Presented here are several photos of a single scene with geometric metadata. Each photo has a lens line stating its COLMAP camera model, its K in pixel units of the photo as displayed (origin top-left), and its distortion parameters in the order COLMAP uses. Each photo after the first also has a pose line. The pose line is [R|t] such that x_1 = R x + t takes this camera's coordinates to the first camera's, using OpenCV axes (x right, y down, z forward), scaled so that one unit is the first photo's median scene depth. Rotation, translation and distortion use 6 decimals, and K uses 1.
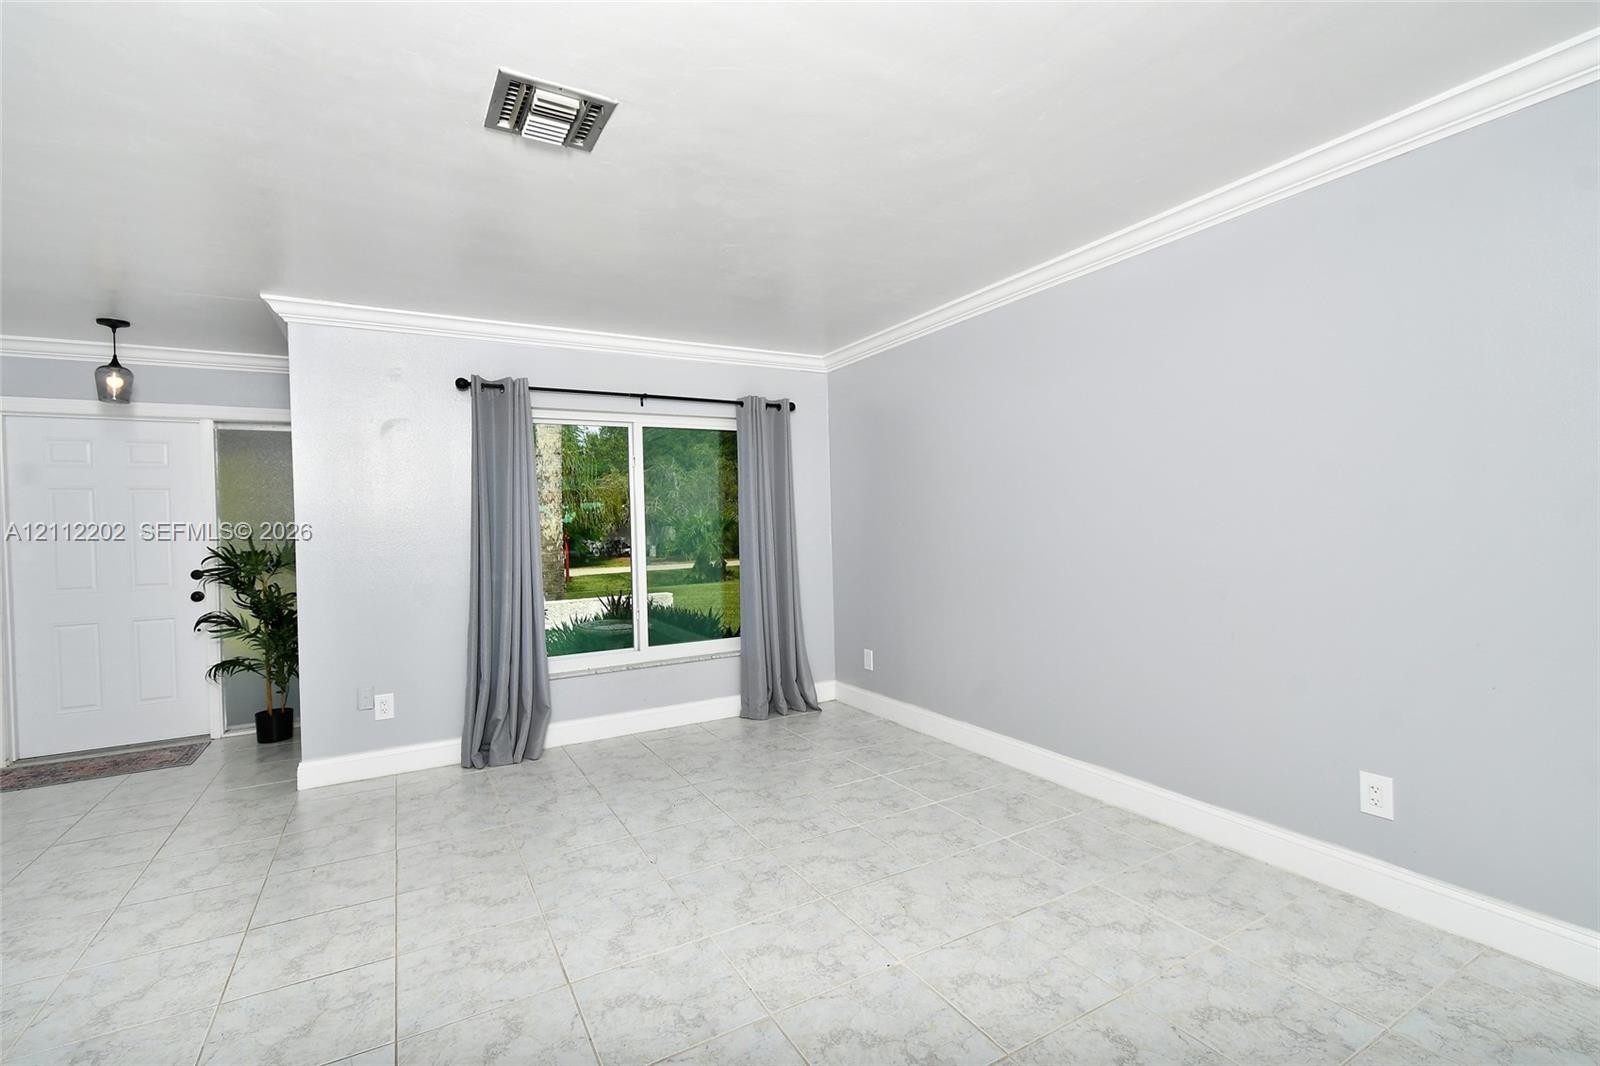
lens RADIAL K [[716.9, 0, 804.5], [0, 716.9, 538.1], [0, 0, 1]] dist [0.010286, -0.002239]
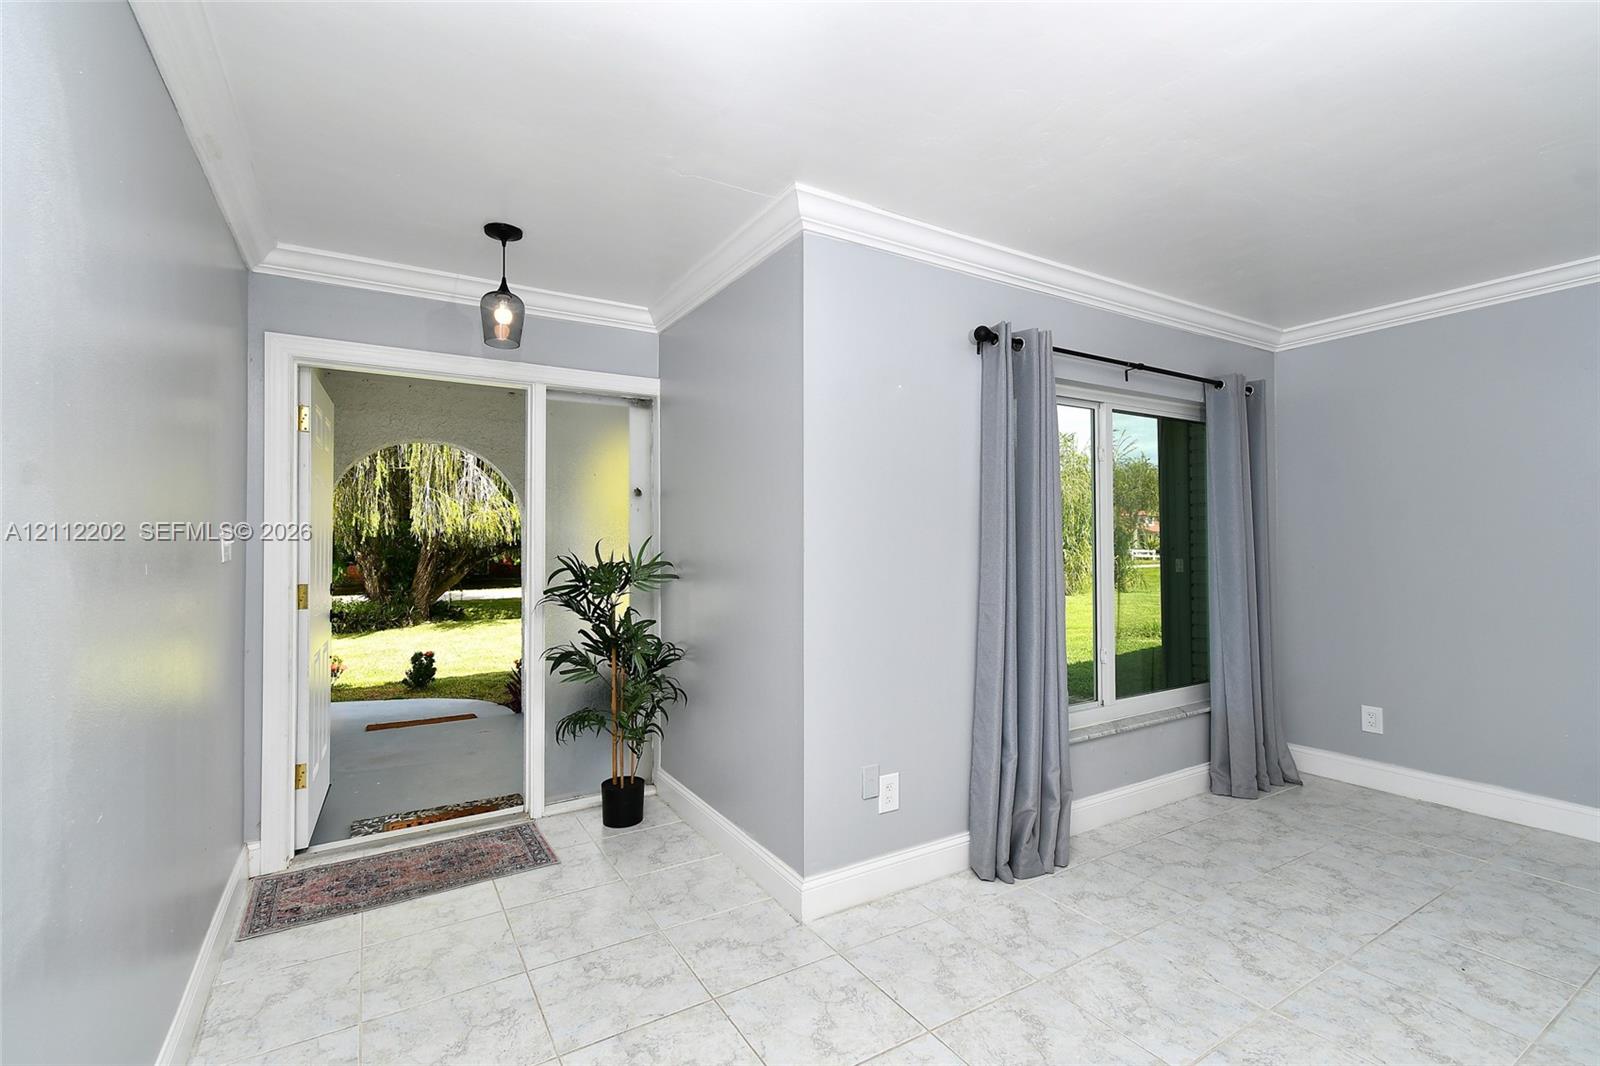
lens RADIAL K [[716.9, 0, 803.6], [0, 716.9, 536.3], [0, 0, 1]] dist [0.010286, -0.002239]
pose [[0.999086, 0.020338, 0.037599, -0.763084], [-0.019085, 0.999260, -0.033394, 0.014858], [-0.038251, 0.032645, 0.998735, 0.339426]]
